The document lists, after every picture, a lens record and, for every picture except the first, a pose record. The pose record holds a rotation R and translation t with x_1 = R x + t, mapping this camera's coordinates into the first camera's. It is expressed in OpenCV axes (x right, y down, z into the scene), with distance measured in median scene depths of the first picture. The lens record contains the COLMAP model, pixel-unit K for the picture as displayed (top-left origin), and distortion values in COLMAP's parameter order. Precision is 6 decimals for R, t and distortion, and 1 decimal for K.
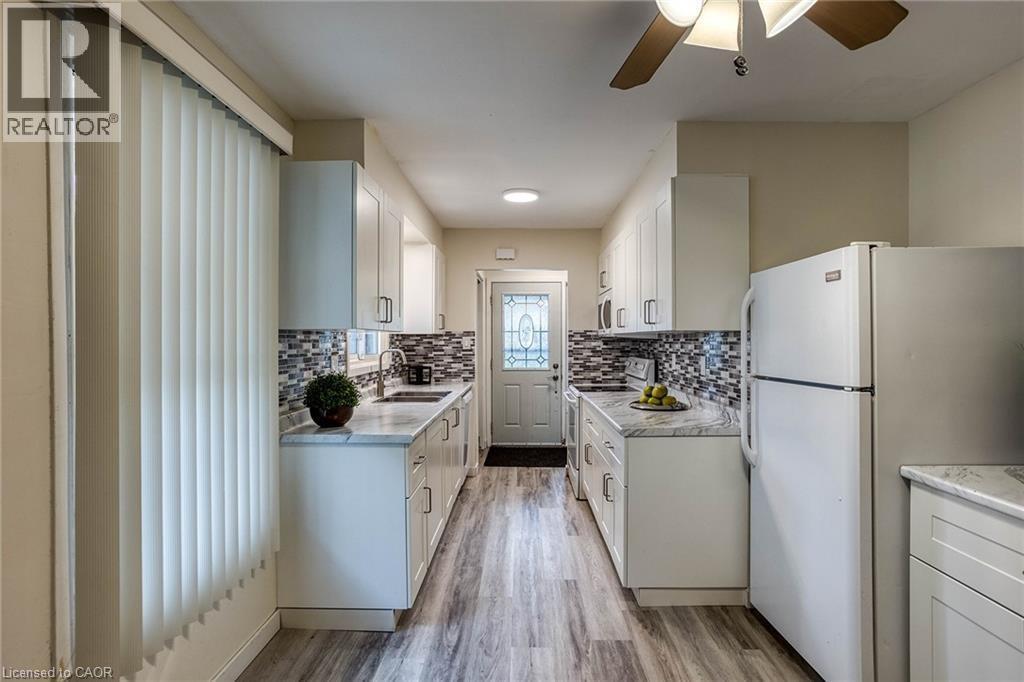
lens RADIAL K [[494.1, 0, 518.3], [0, 494.1, 340.6], [0, 0, 1]] dist [-0.058264, 0.030724]
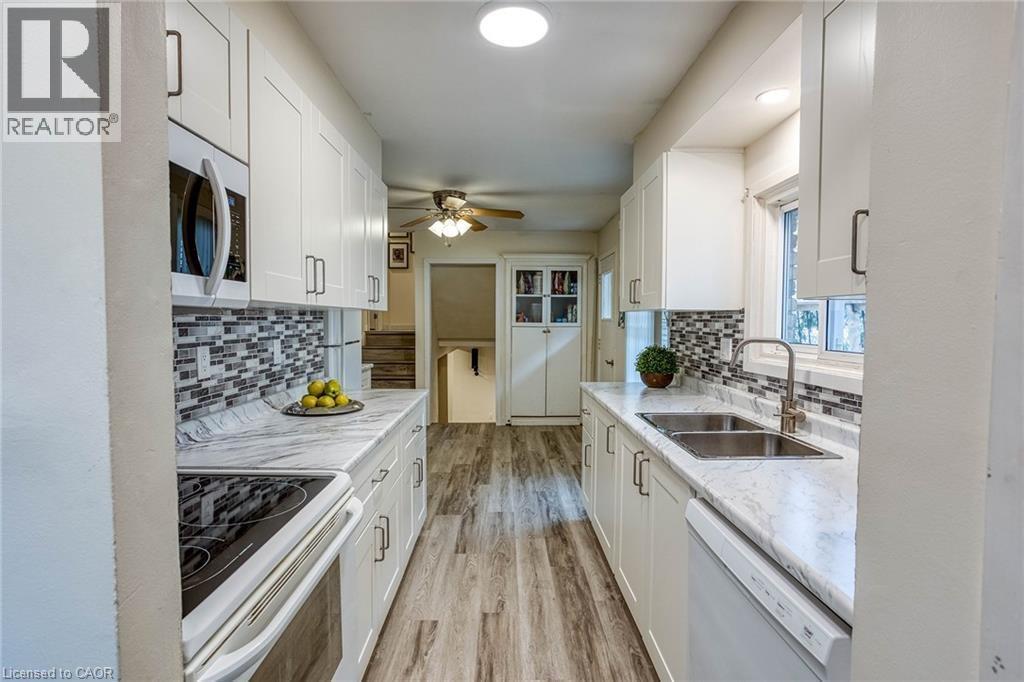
lens RADIAL K [[494.1, 0, 518.3], [0, 494.1, 340.6], [0, 0, 1]] dist [-0.058264, 0.030724]
pose [[-0.999355, -0.000065, -0.035906, 0.019927], [-0.001465, 0.999239, 0.038989, 0.002339], [0.035877, 0.039016, -0.998594, 1.791826]]
